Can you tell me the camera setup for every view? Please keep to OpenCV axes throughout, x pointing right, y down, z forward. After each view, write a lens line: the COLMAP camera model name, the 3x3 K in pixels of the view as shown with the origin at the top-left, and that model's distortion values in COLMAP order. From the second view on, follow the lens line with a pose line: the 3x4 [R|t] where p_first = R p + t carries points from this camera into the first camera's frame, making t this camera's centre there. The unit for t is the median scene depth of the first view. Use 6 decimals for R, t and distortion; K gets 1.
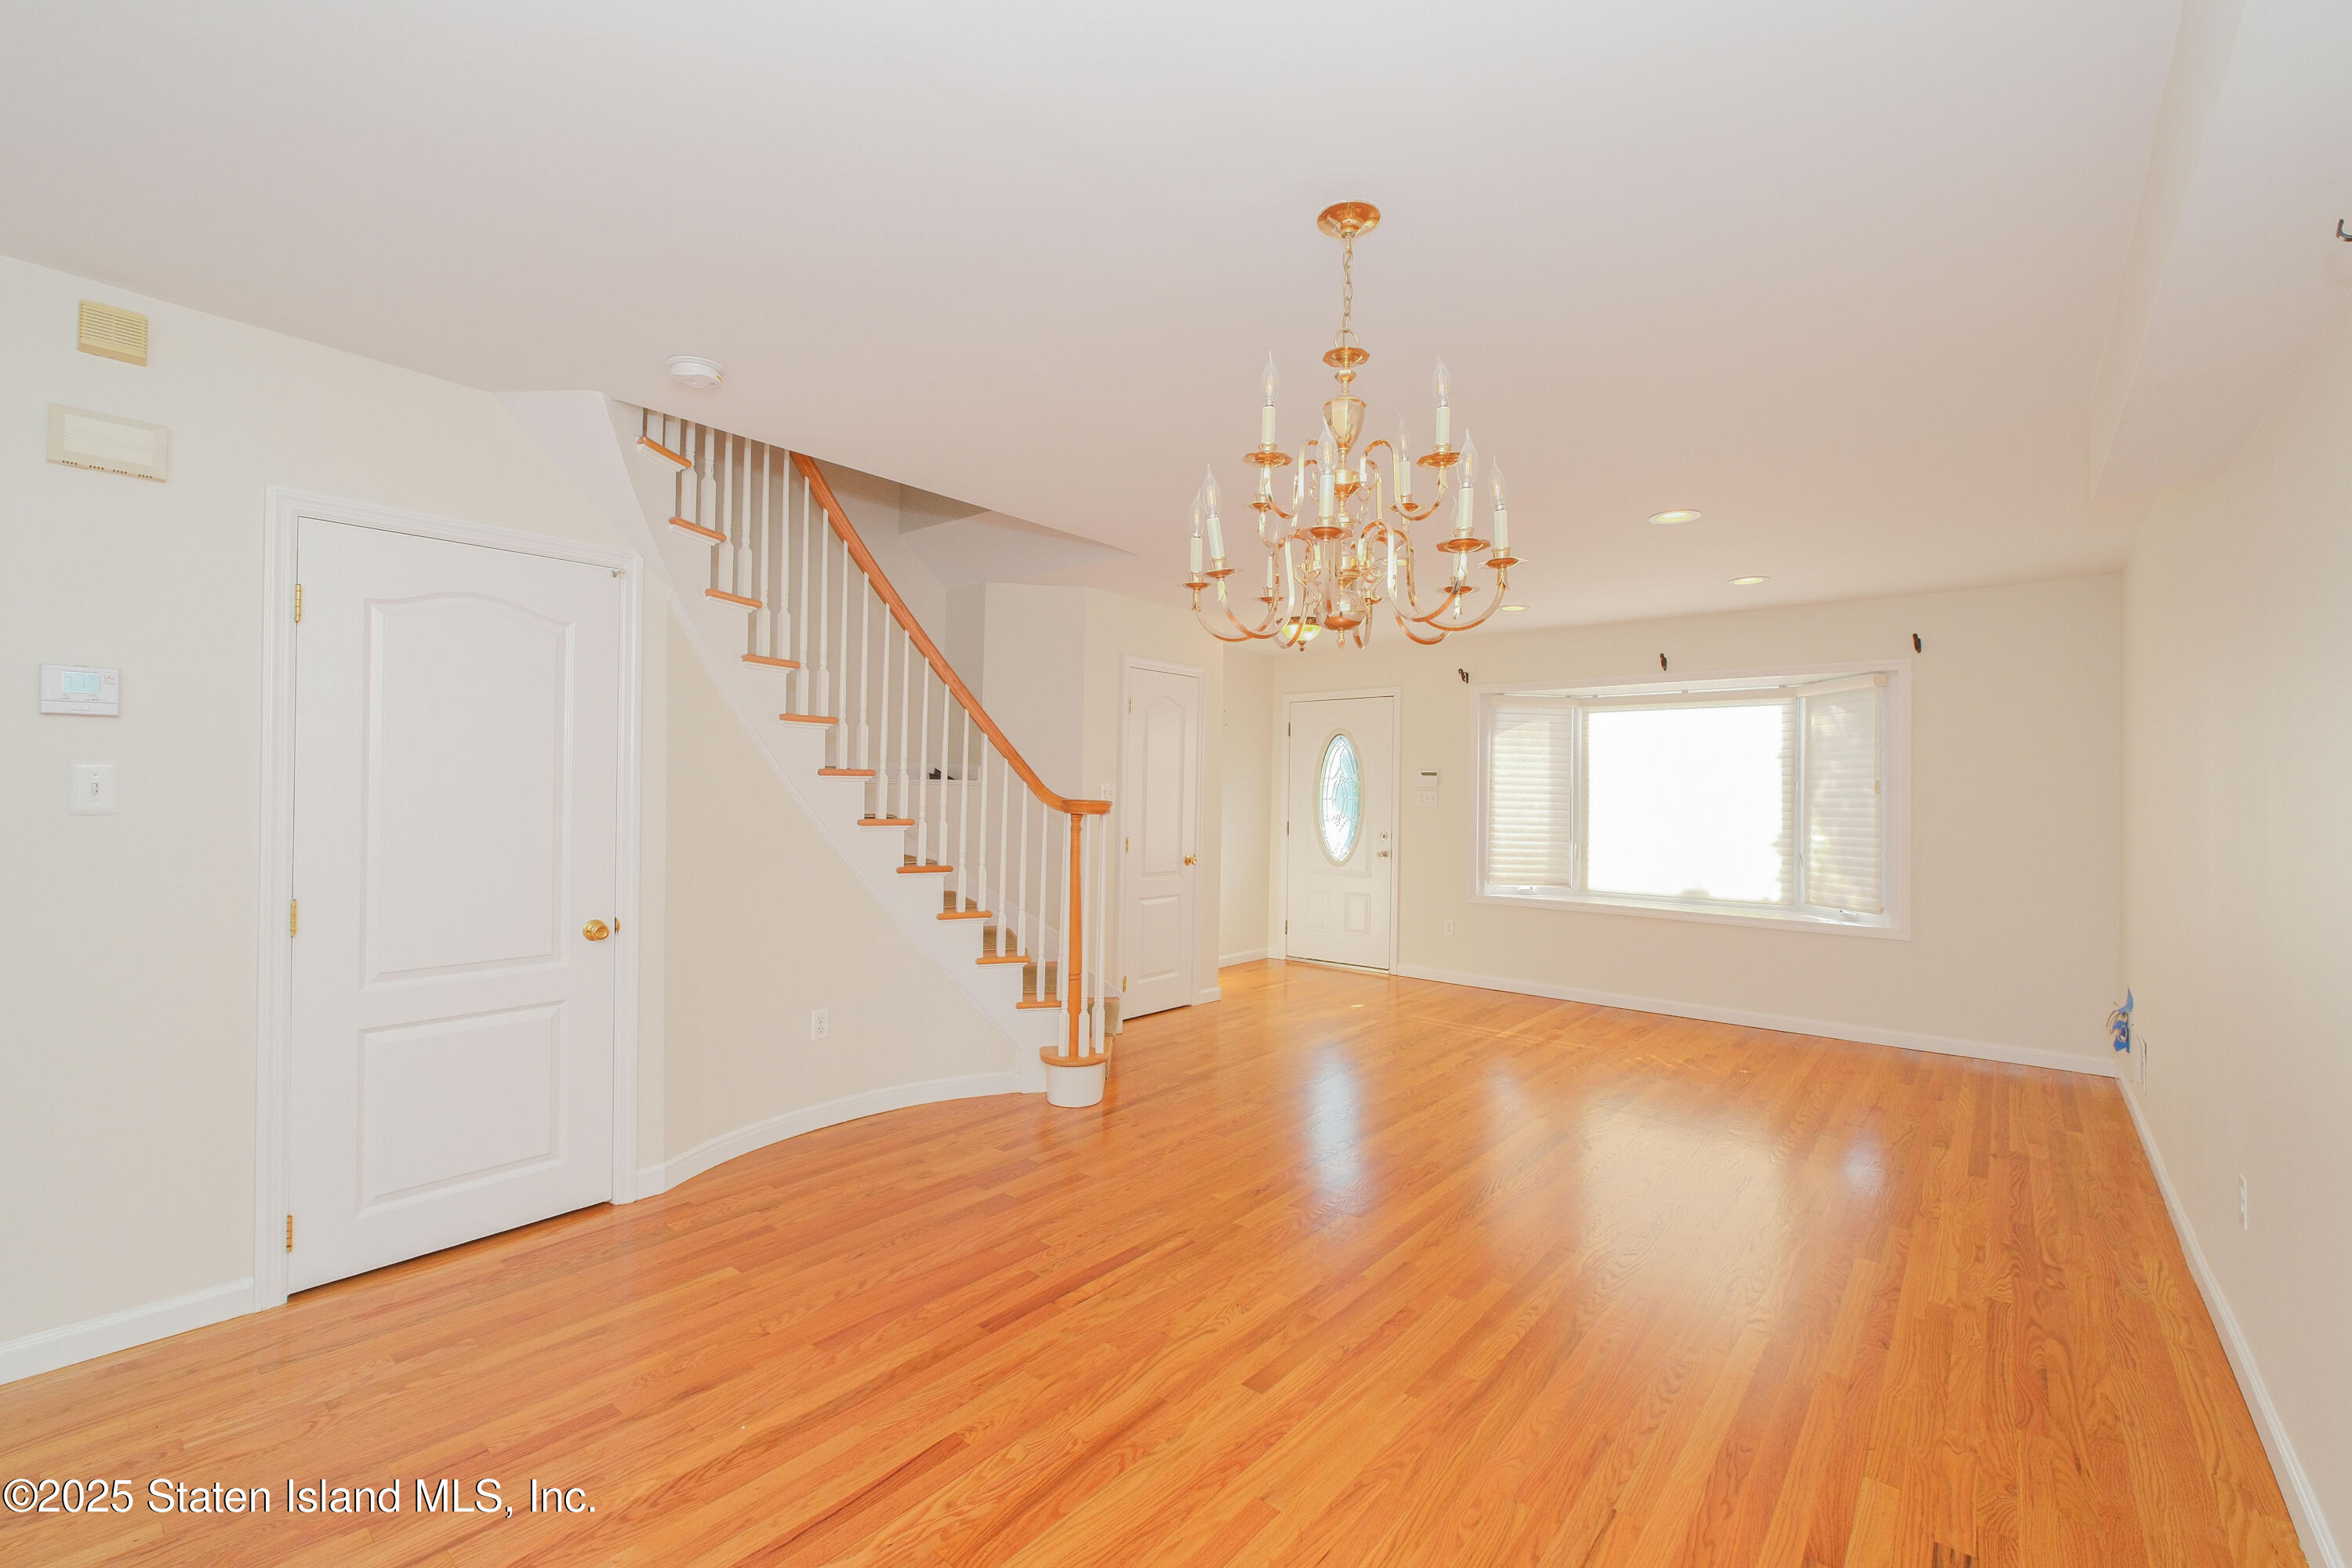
lens RADIAL K [[981.1, 0, 1164.5], [0, 981.1, 790.7], [0, 0, 1]] dist [-0.001385, -0.000195]
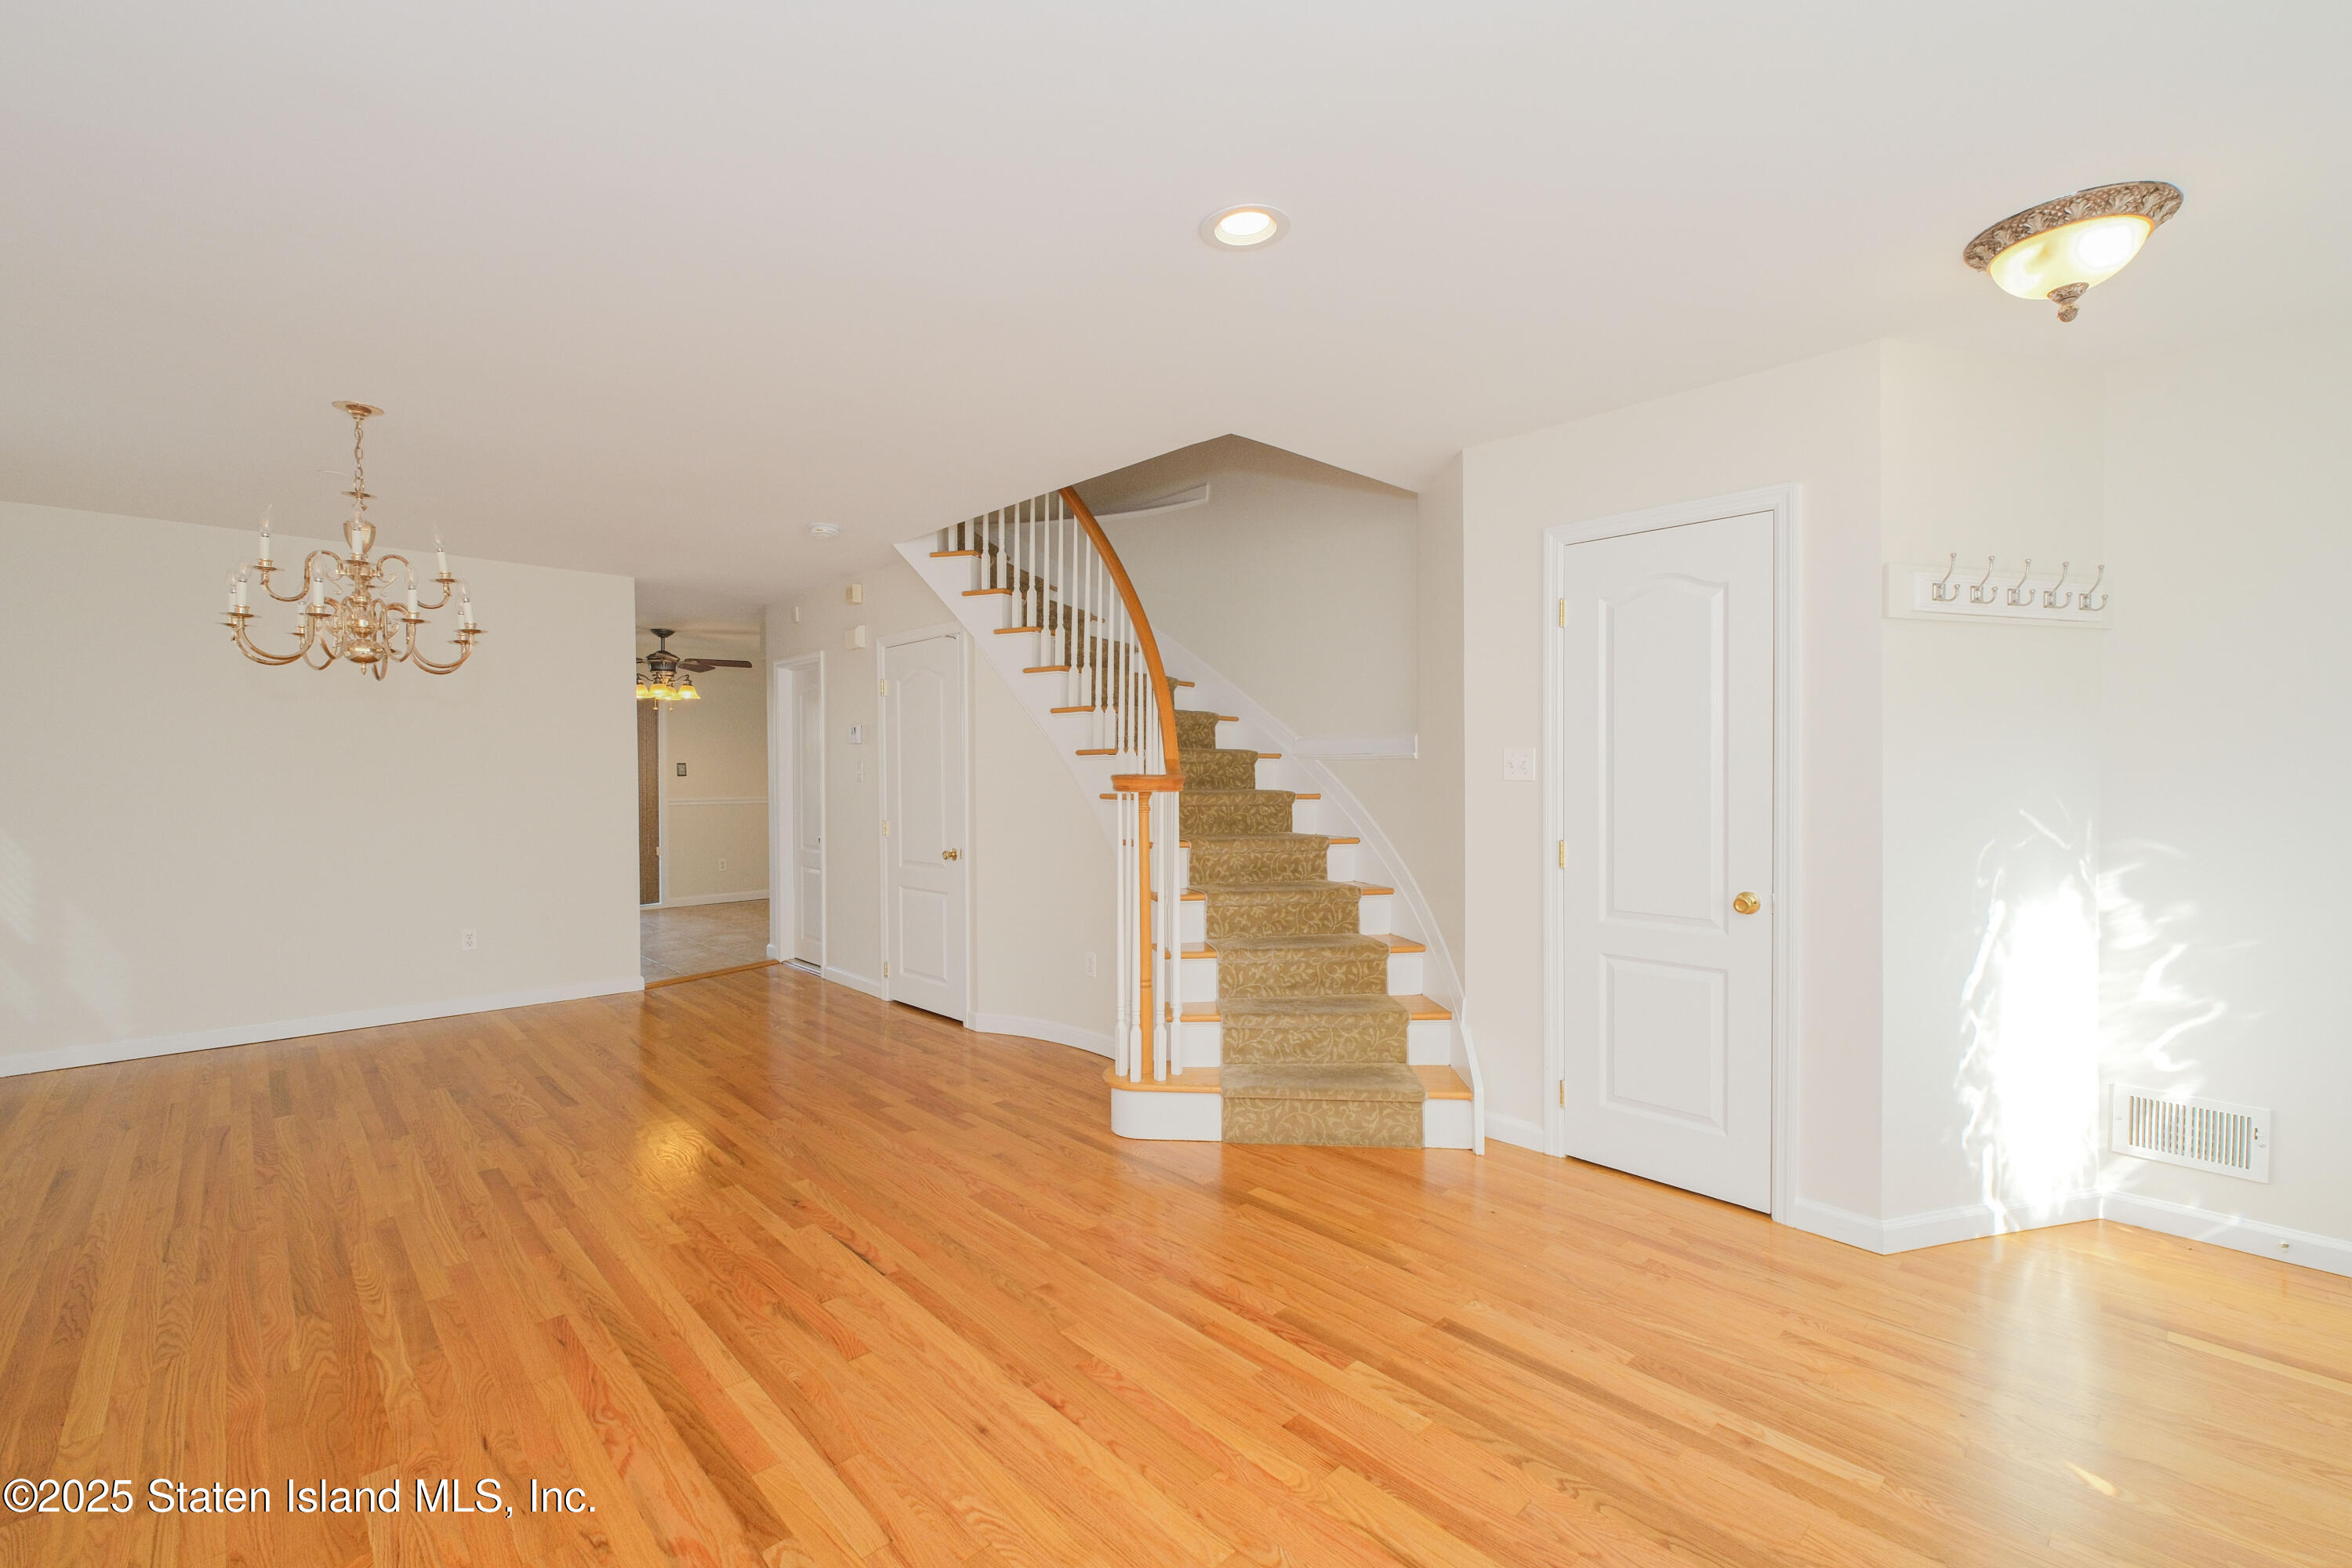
lens RADIAL K [[984.6, 0, 1188.9], [0, 984.6, 783.3], [0, 0, 1]] dist [0.001859, 0.000770]
pose [[-0.094832, 0.002655, -0.995490, 1.015192], [0.004003, 0.999989, 0.002286, 0.020236], [0.995485, -0.003768, -0.094841, 1.518914]]
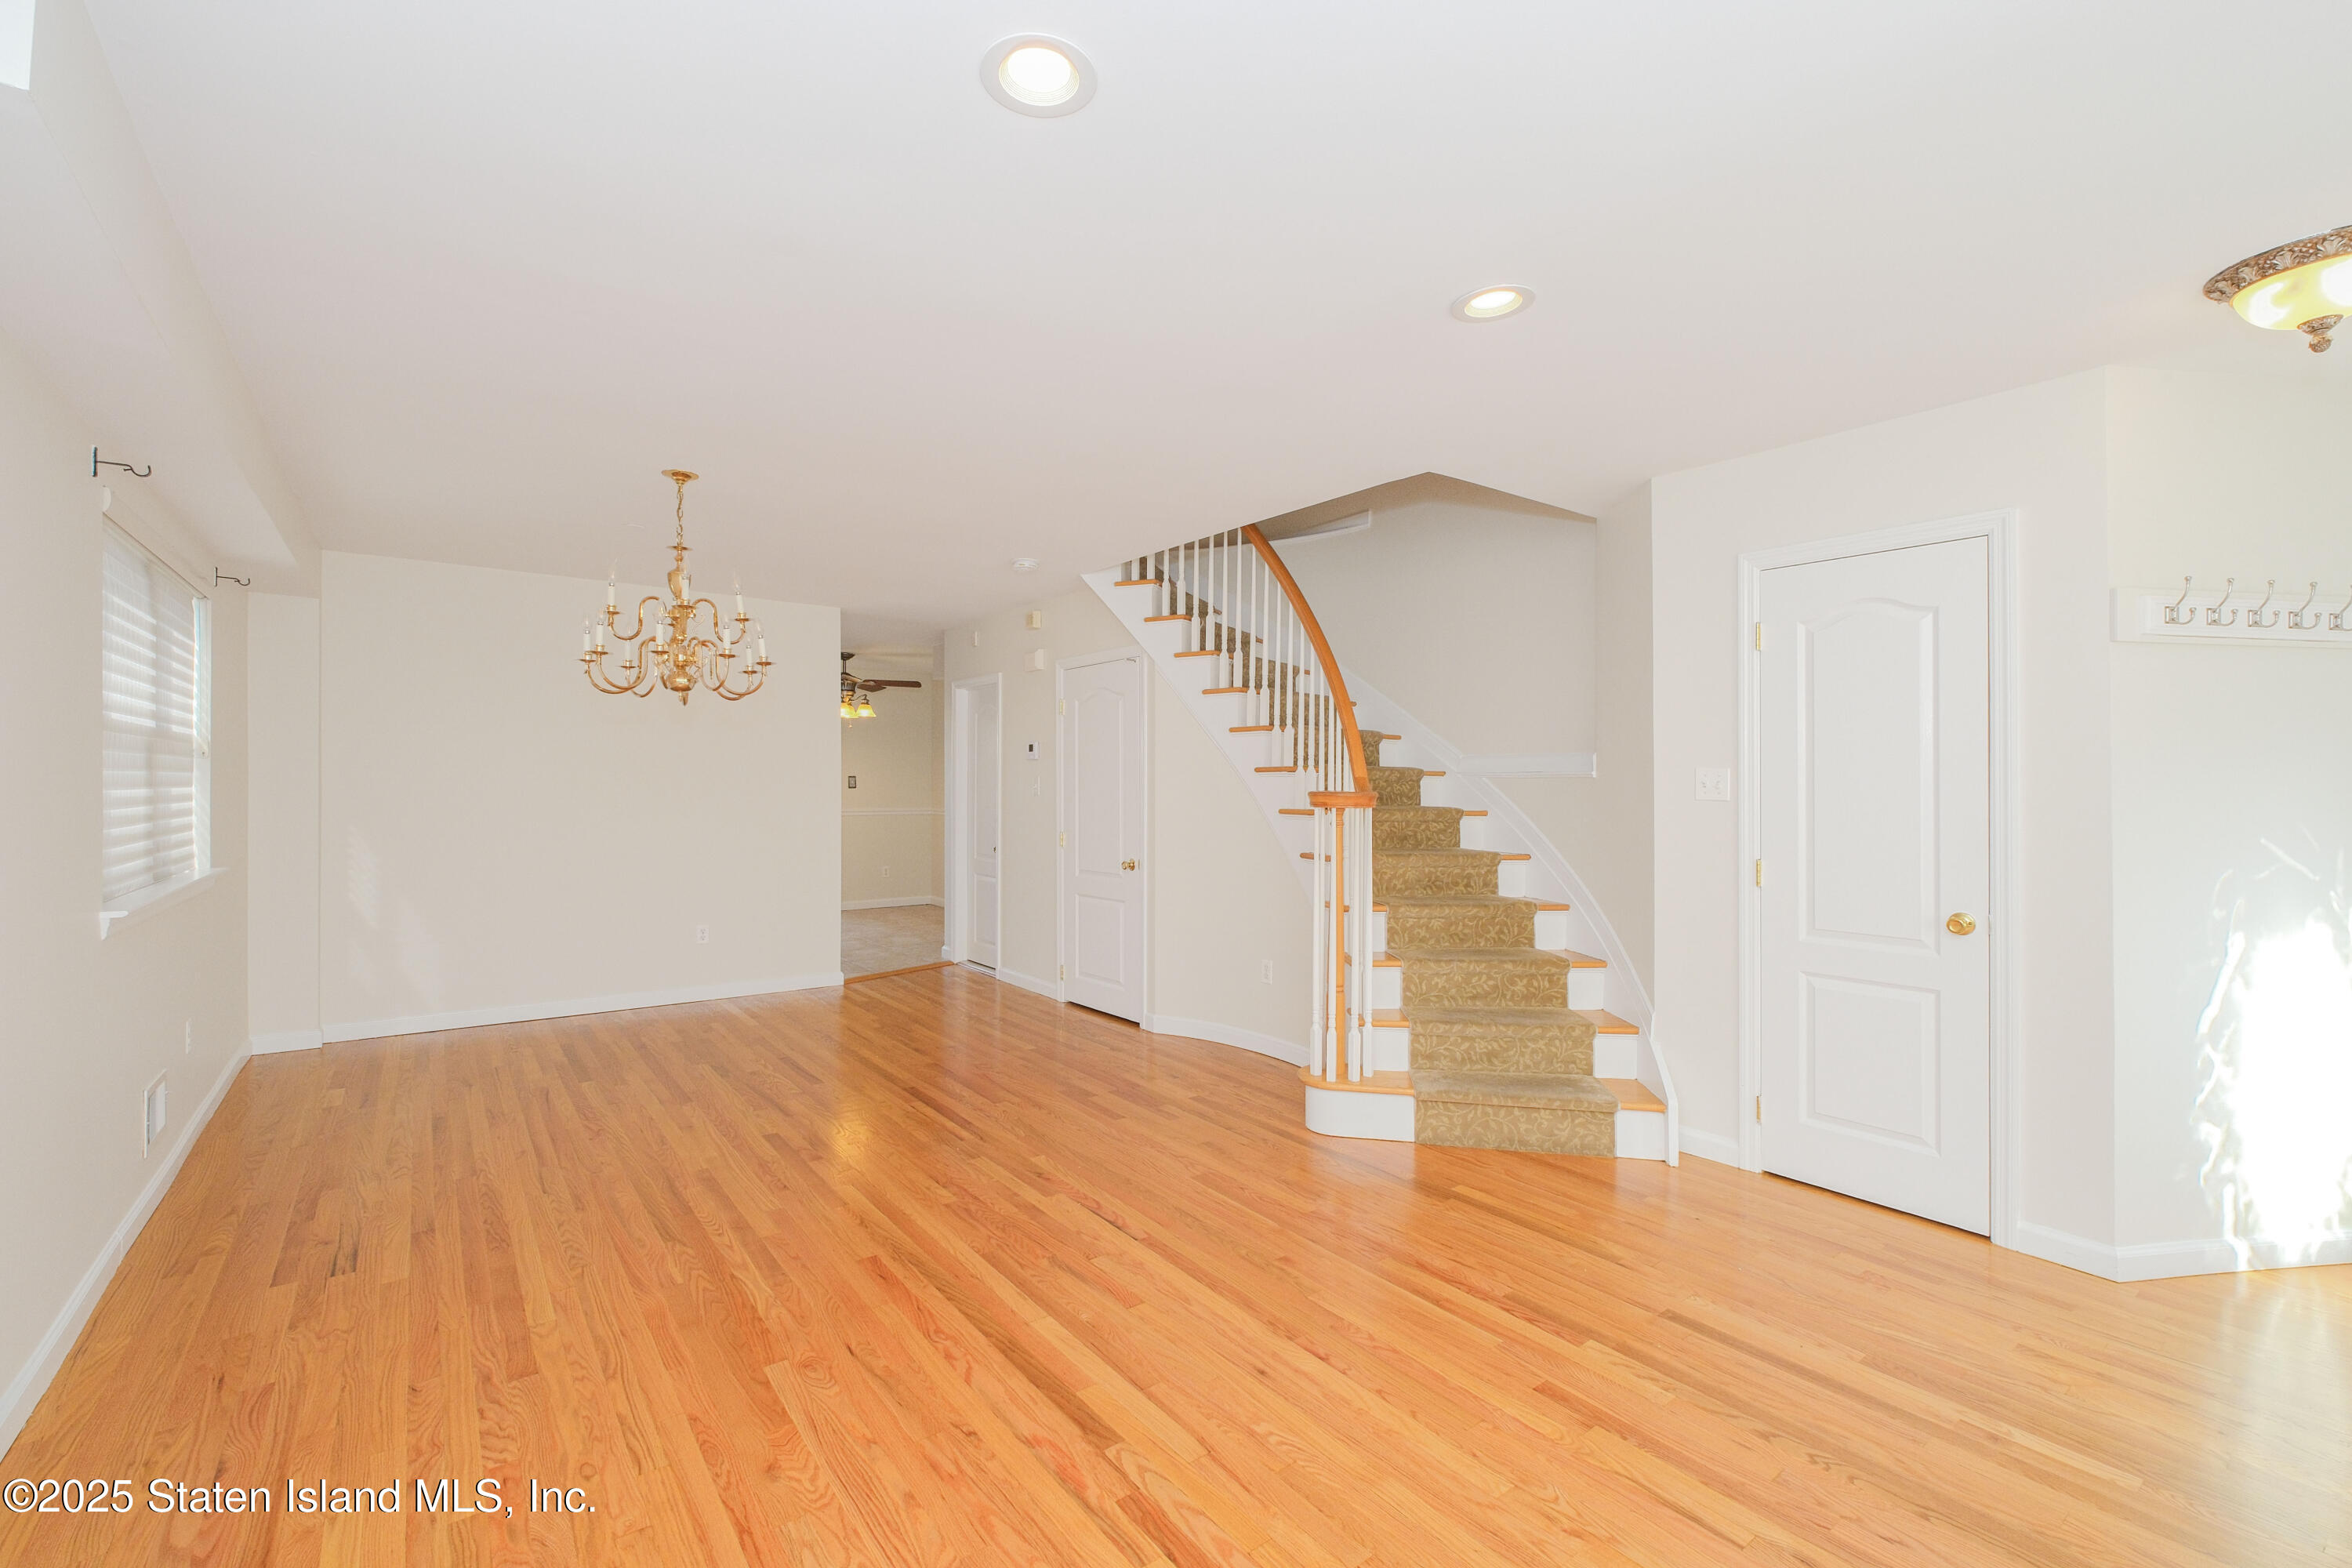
lens RADIAL K [[995.0, 0, 1178.6], [0, 995.0, 778.2], [0, 0, 1]] dist [0.001075, 0.000787]
pose [[-0.204289, -0.017377, -0.978756, 1.128847], [-0.003577, 0.999849, -0.017005, 0.017543], [0.978904, 0.000027, -0.204321, 1.411843]]
